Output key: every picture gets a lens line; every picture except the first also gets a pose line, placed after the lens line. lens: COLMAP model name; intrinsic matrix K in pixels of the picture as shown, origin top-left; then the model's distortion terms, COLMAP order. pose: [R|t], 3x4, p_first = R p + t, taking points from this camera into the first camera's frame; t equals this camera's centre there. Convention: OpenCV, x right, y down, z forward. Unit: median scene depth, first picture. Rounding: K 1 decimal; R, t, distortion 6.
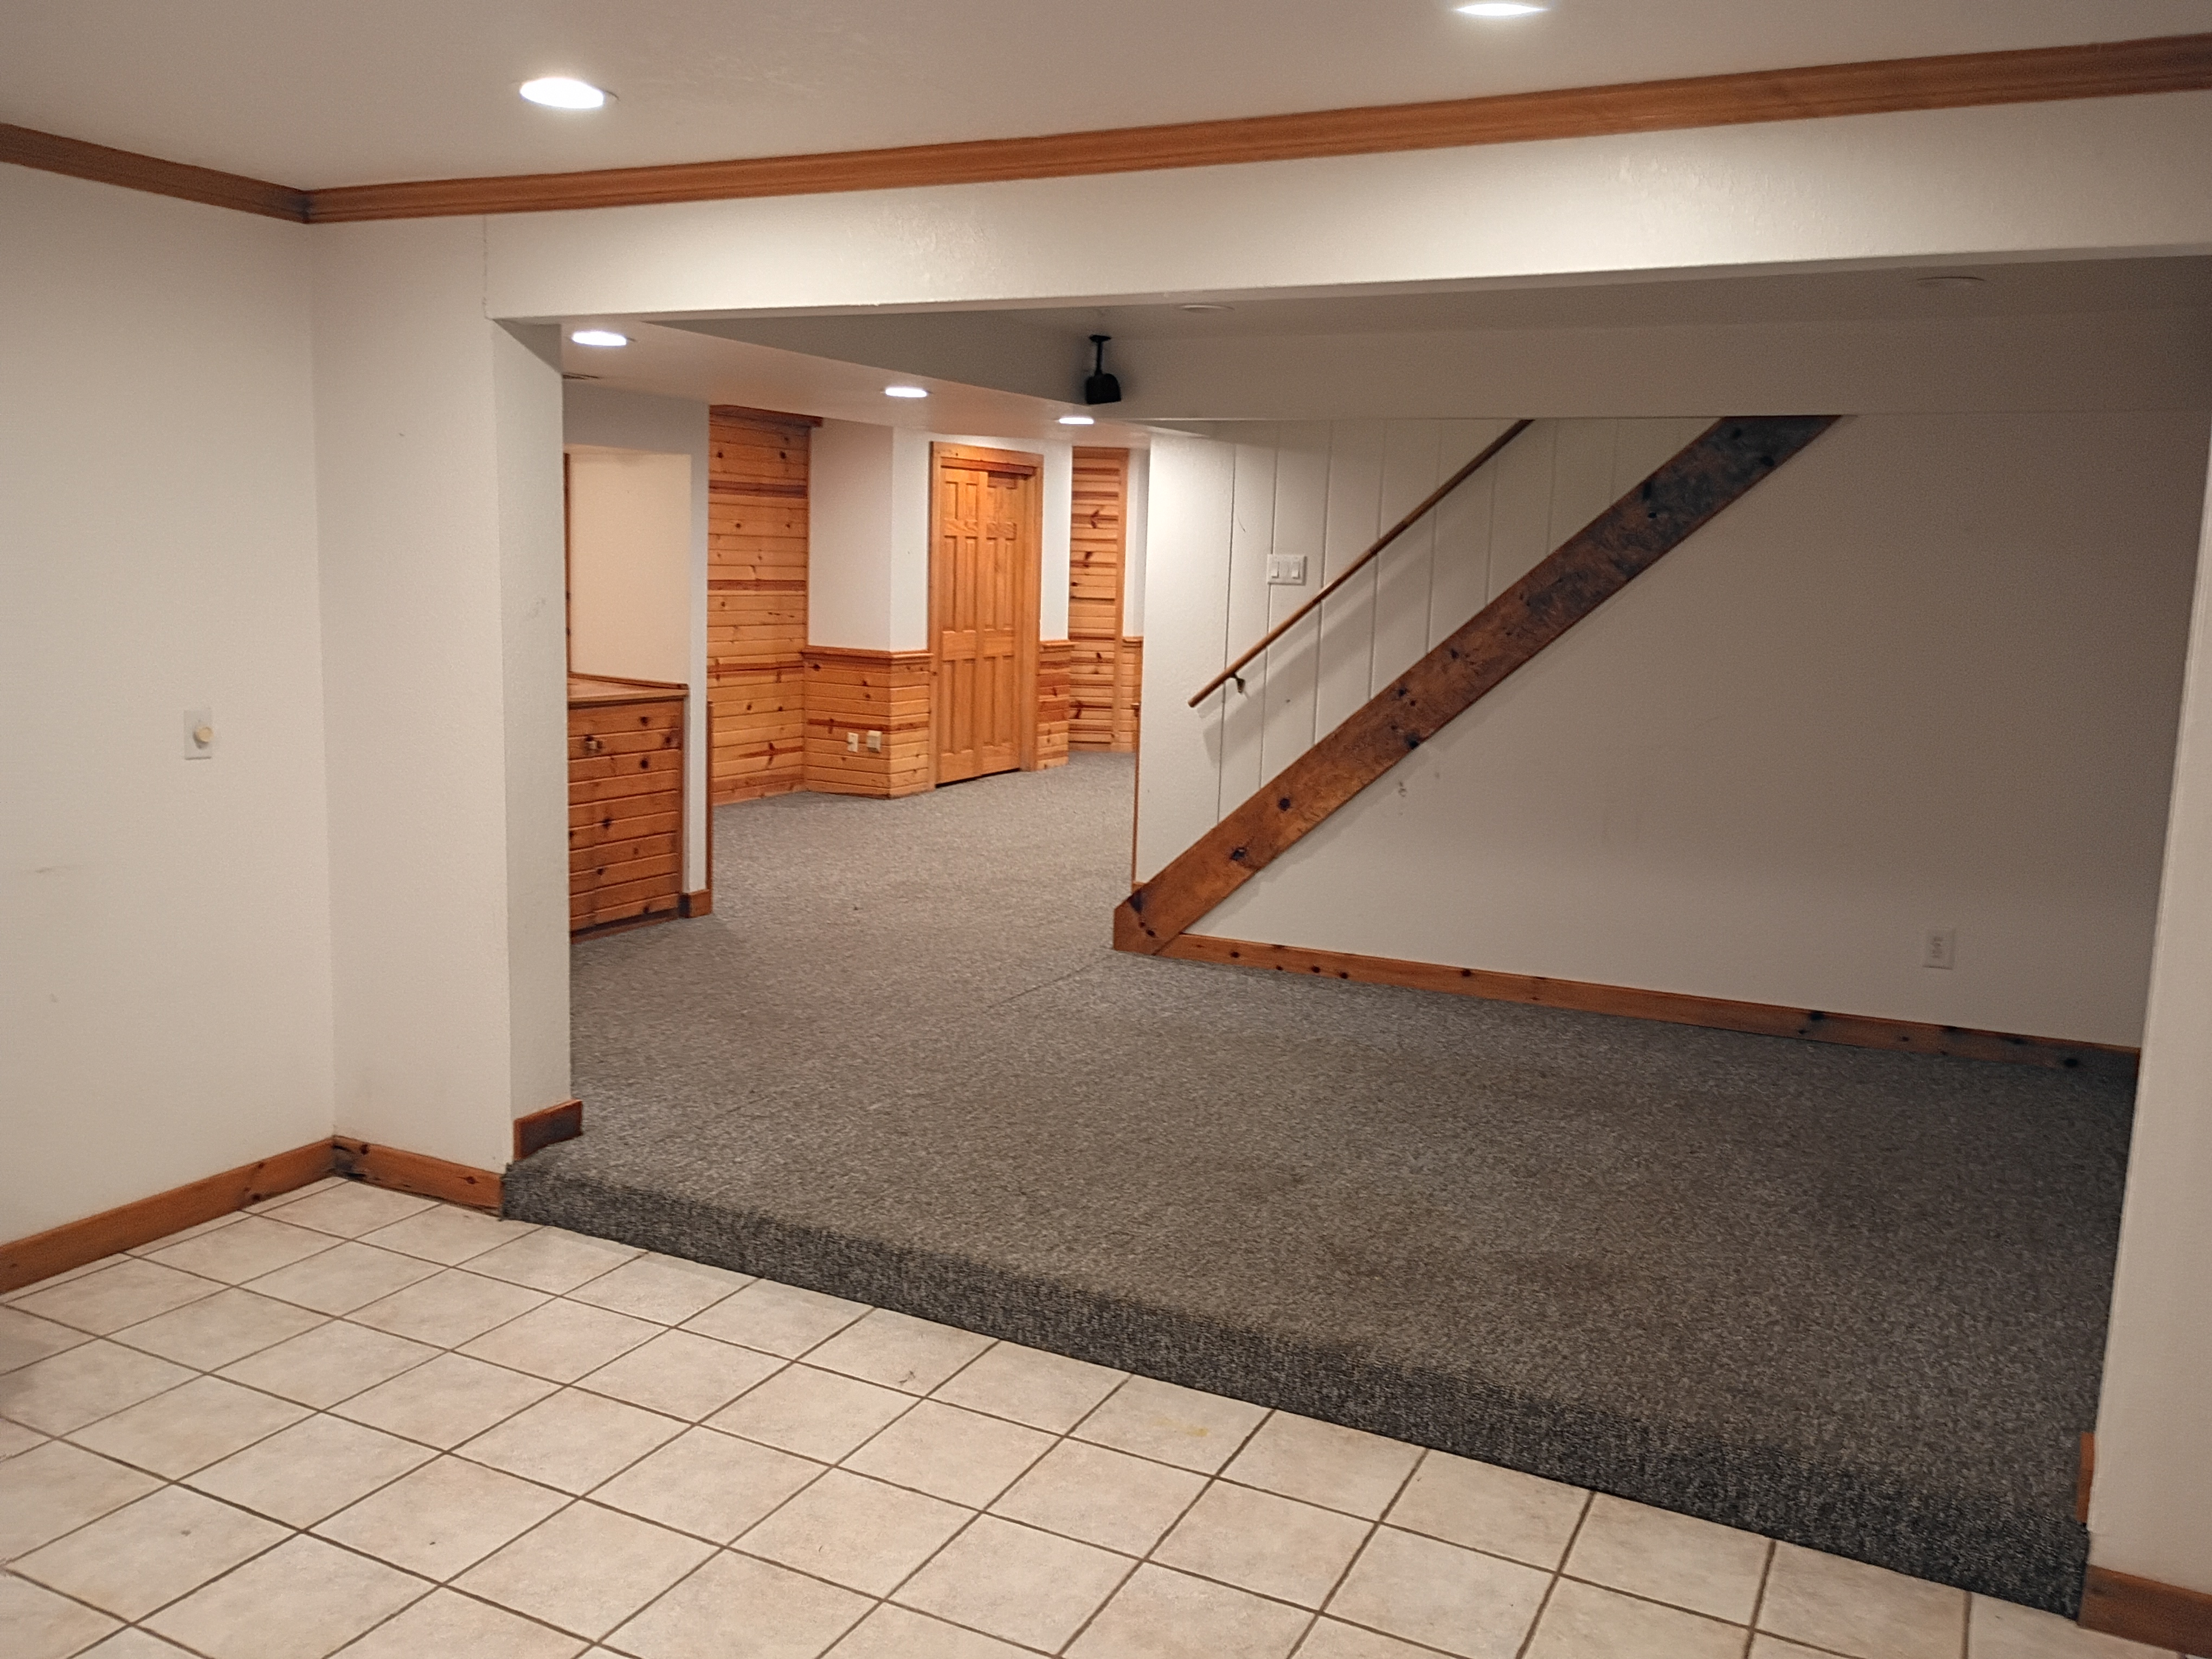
lens RADIAL K [[1828.1, 0, 1102.0], [0, 1828.1, 835.6], [0, 0, 1]] dist [0.059199, -0.076131]
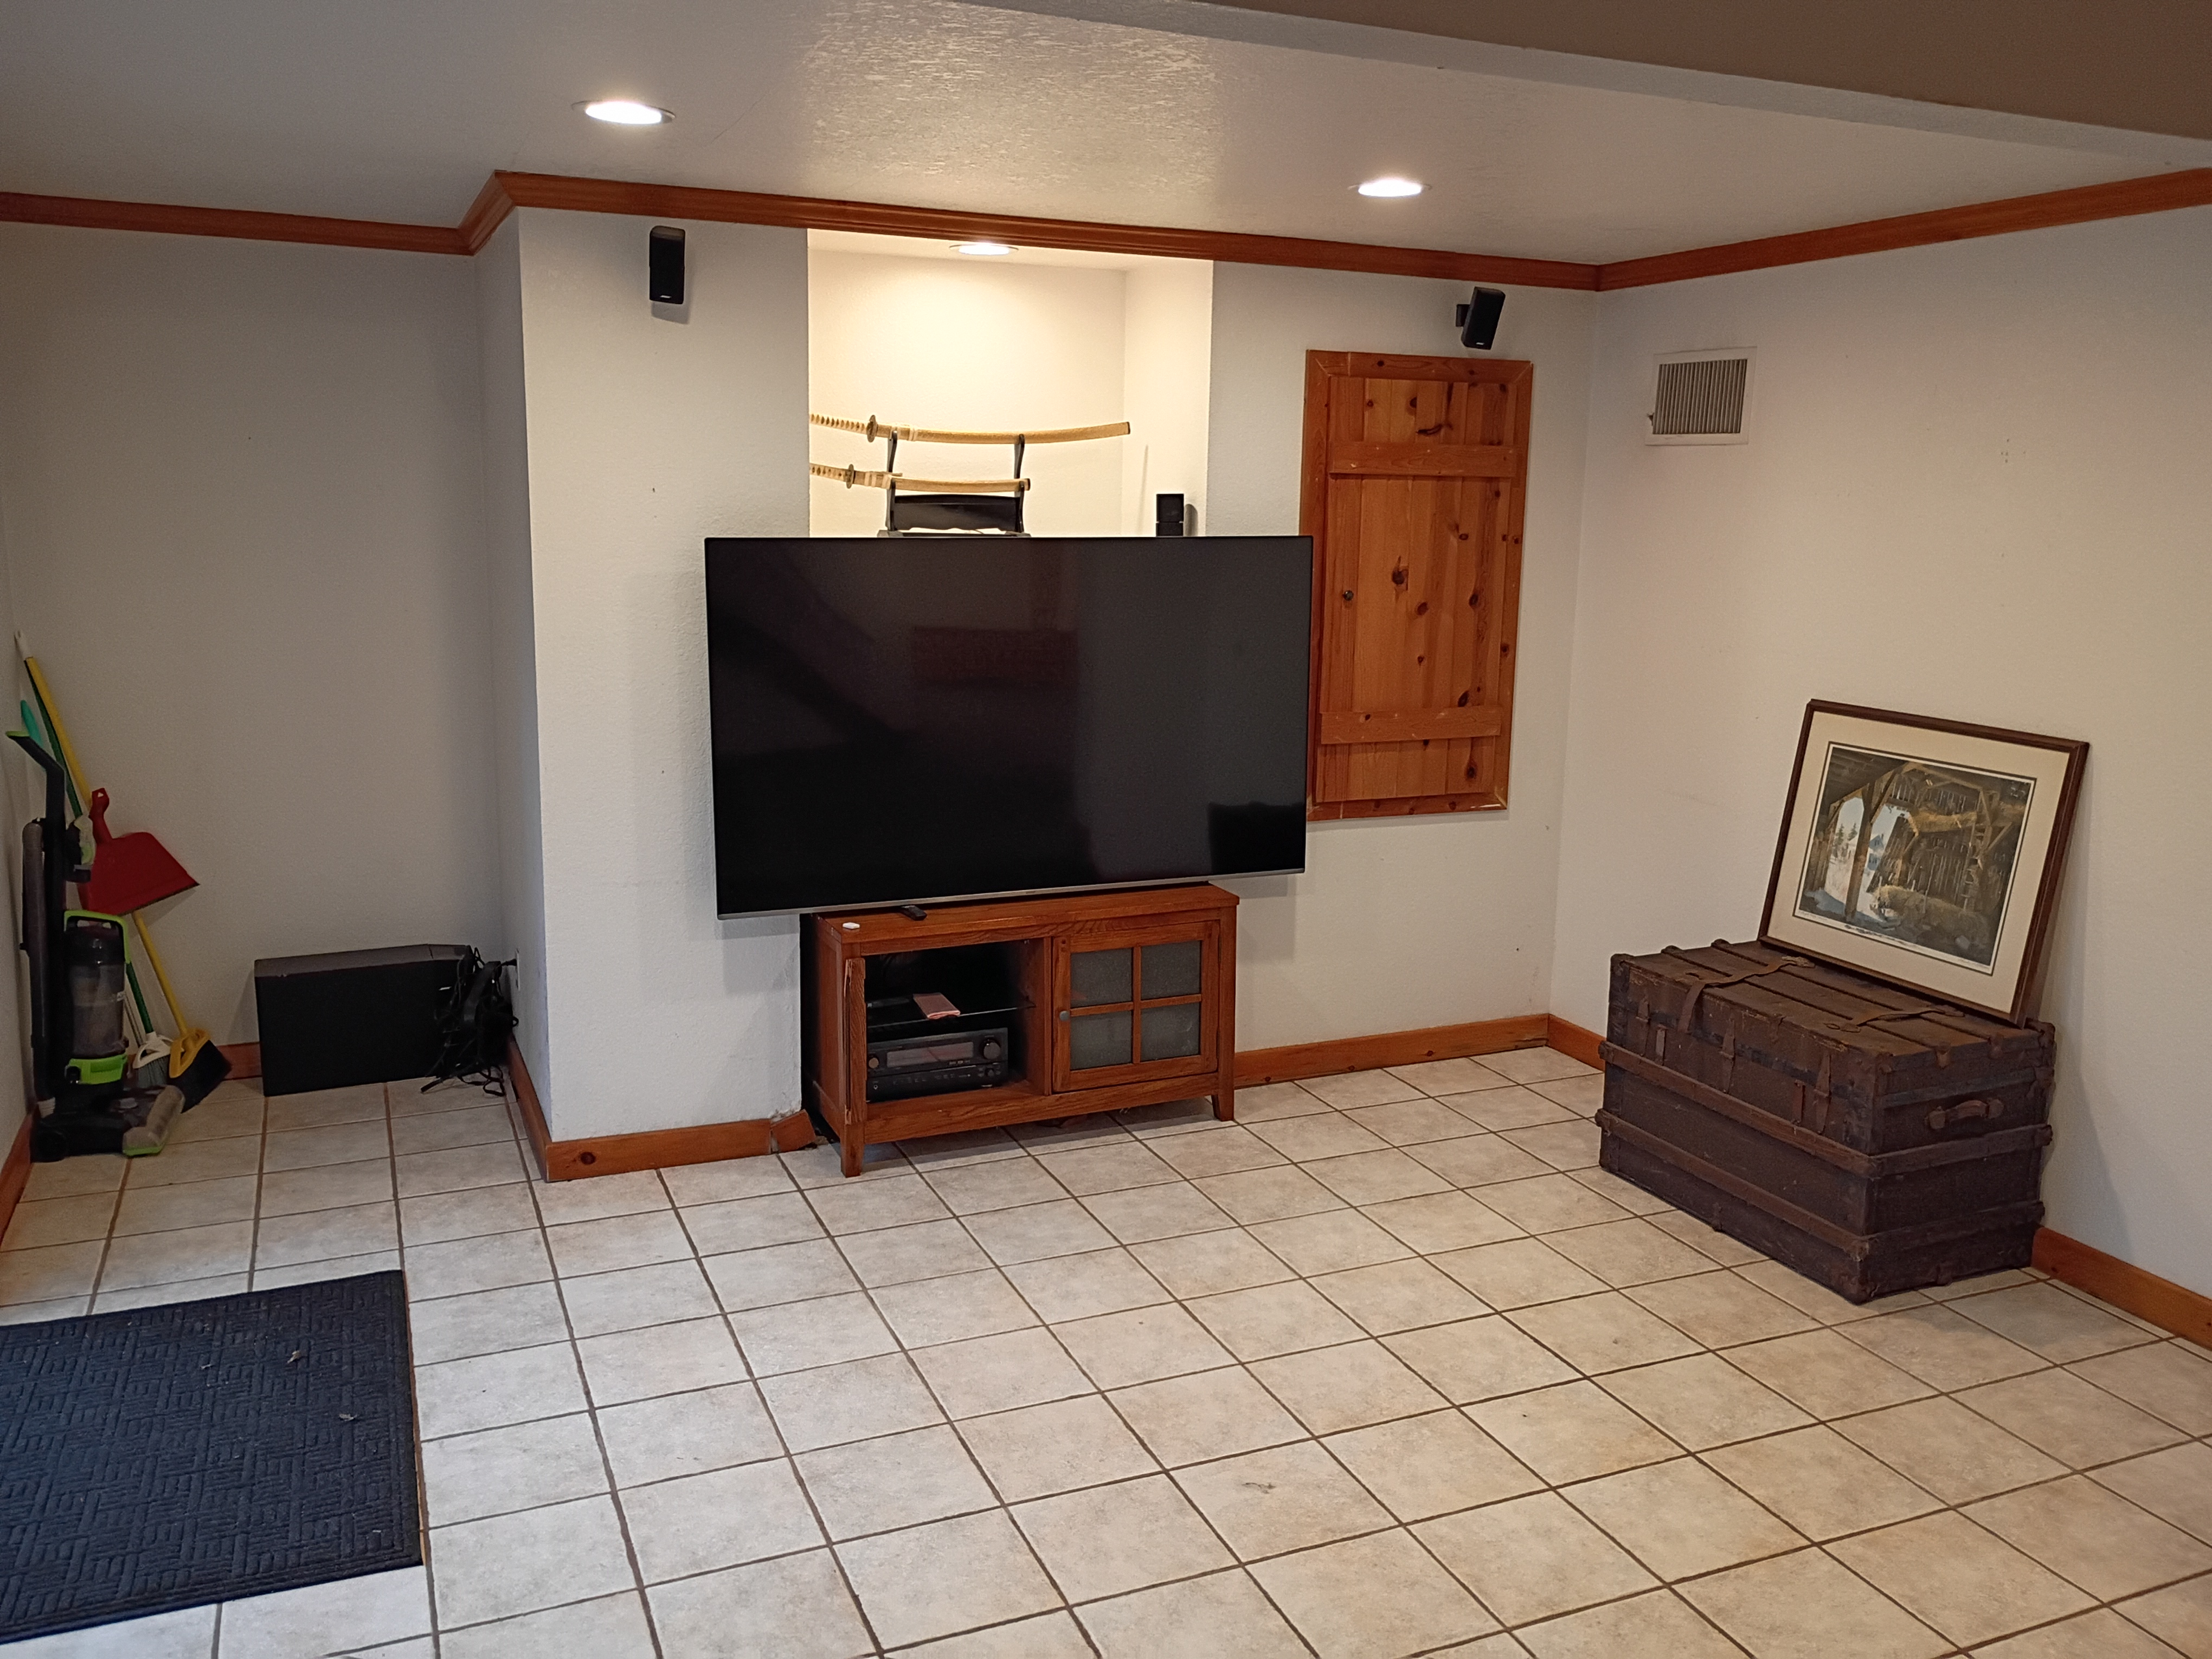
lens RADIAL K [[1828.1, 0, 1123.3], [0, 1828.1, 829.5], [0, 0, 1]] dist [0.059199, -0.076131]
pose [[-0.648582, 0.096691, -0.754978, 0.266813], [-0.155505, 0.954144, 0.255788, -0.095509], [0.745090, 0.283303, -0.603805, 0.575975]]
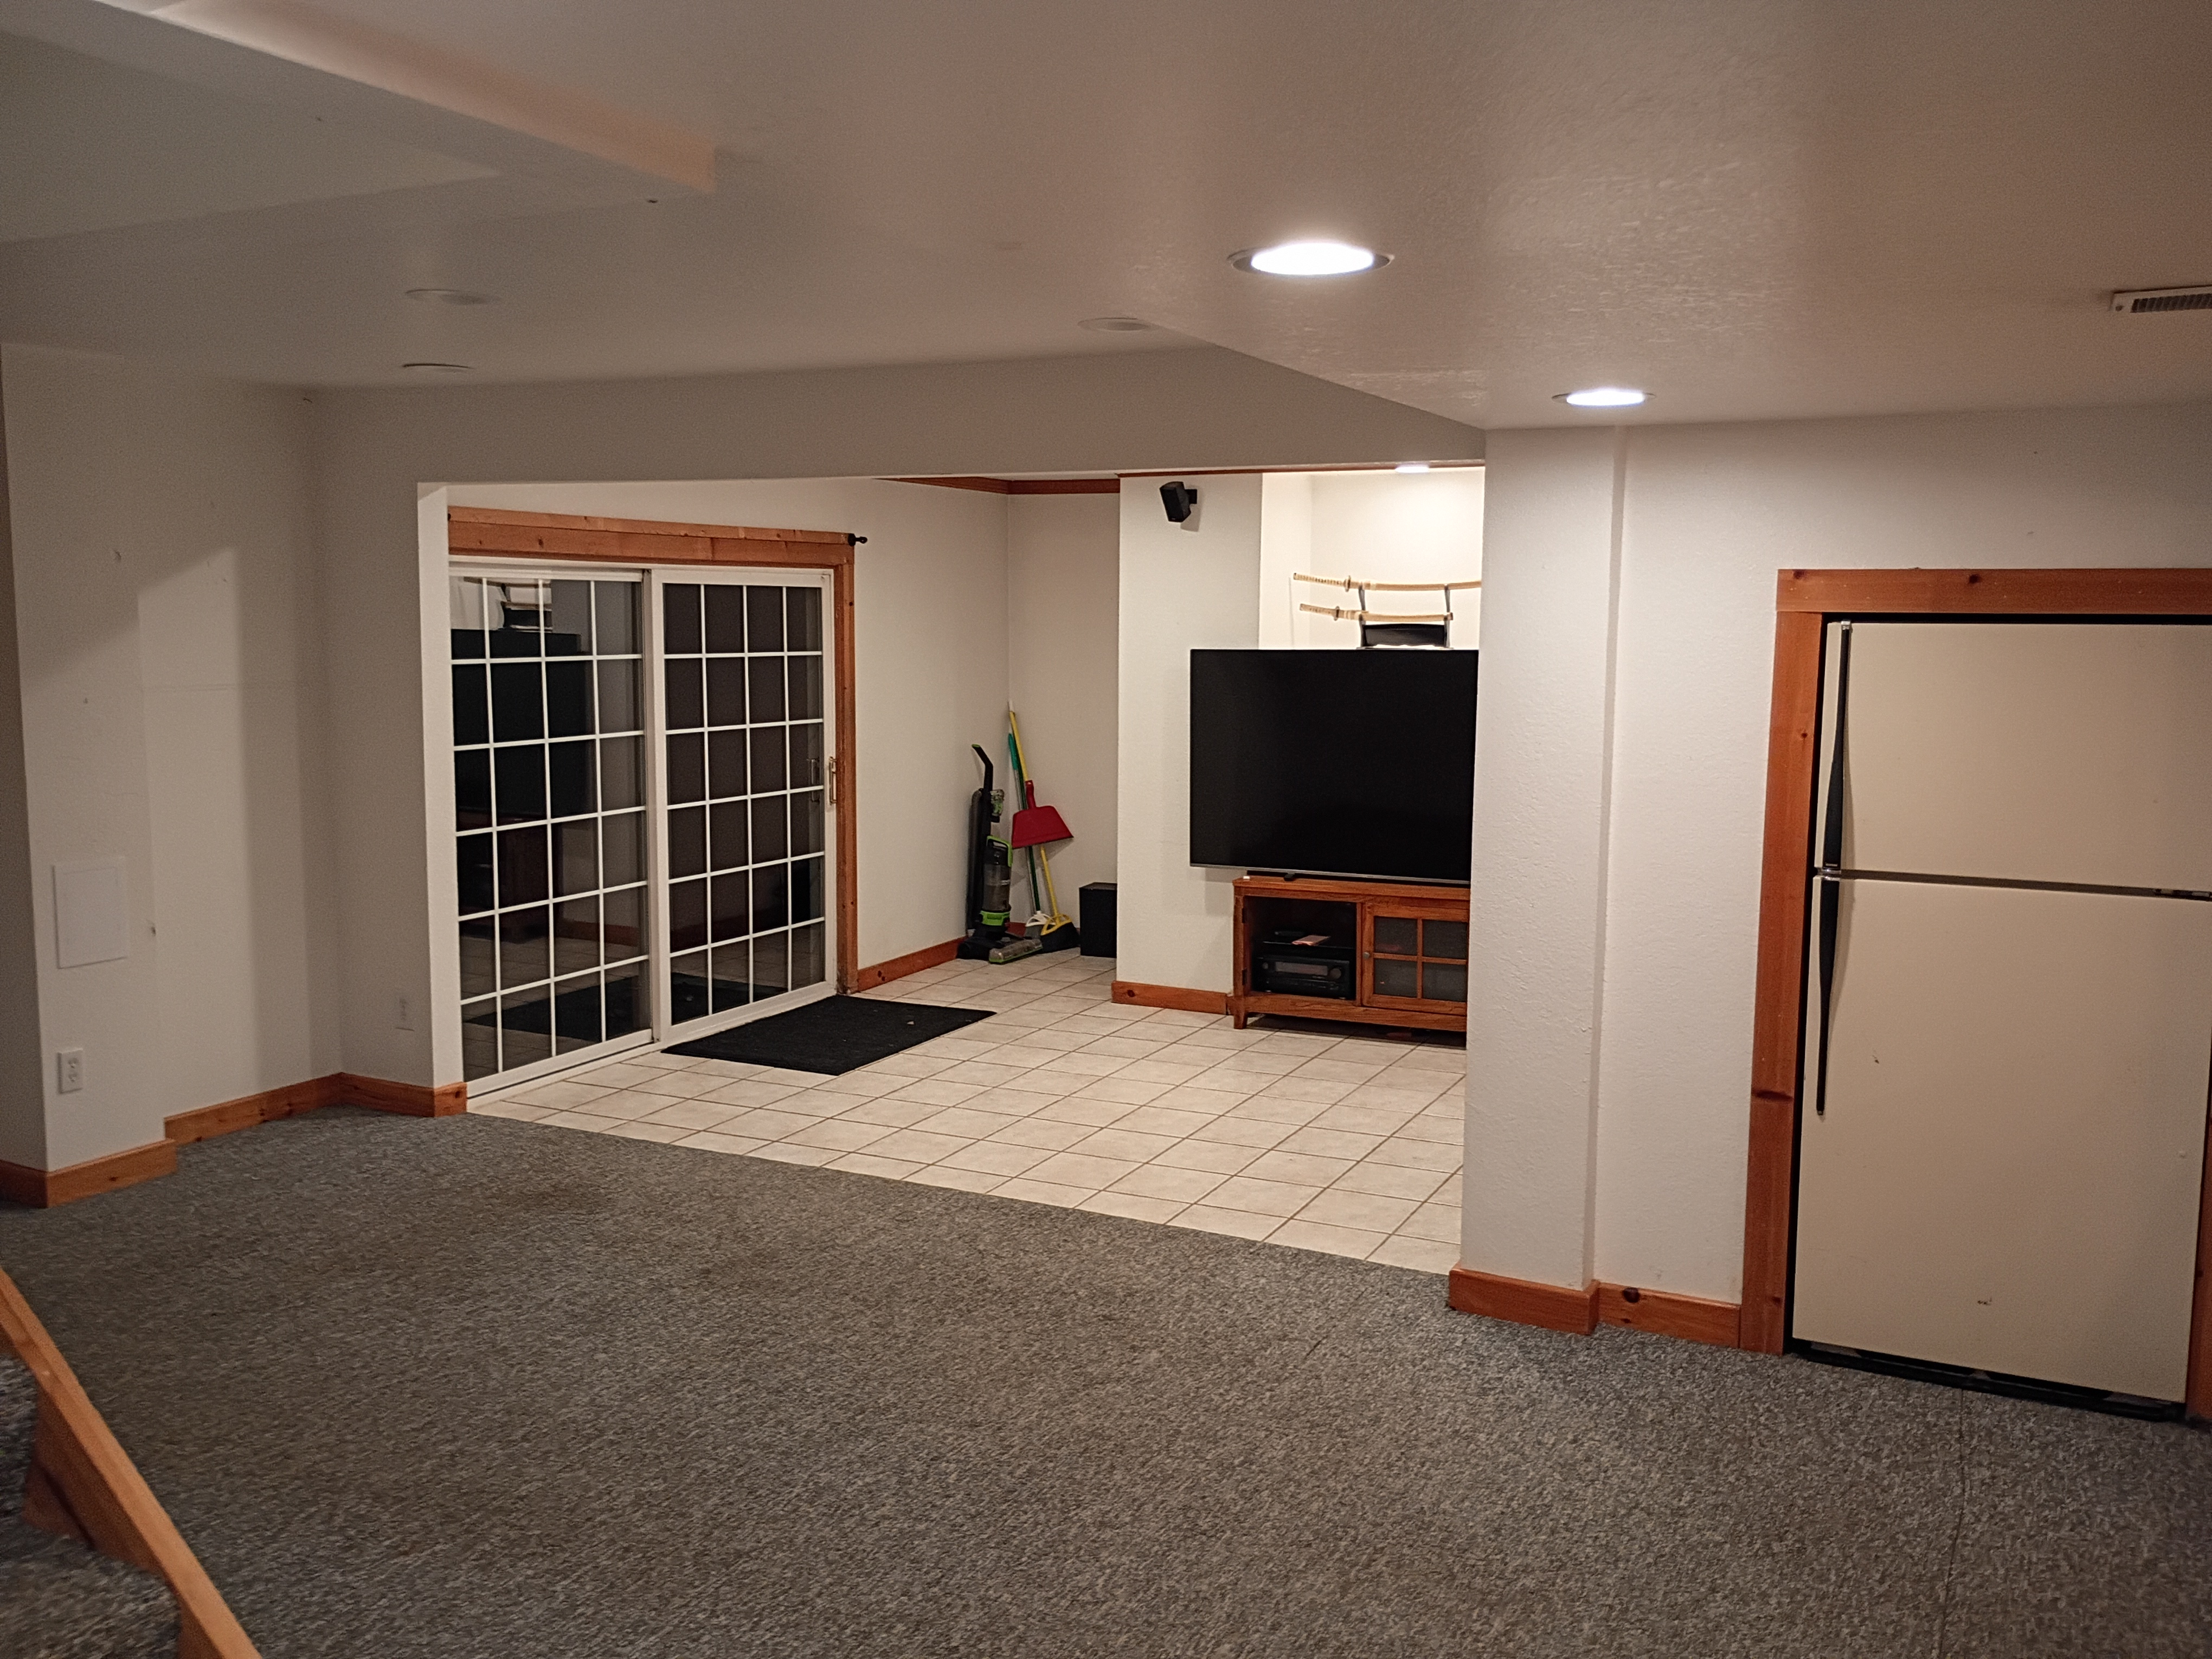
lens RADIAL K [[1828.1, 0, 1147.4], [0, 1828.1, 842.8], [0, 0, 1]] dist [0.059199, -0.076131]
pose [[-0.999156, -0.037079, -0.017702, -0.065501], [-0.040528, 0.960264, 0.276134, -0.196331], [0.006760, 0.276618, -0.960956, 1.141070]]
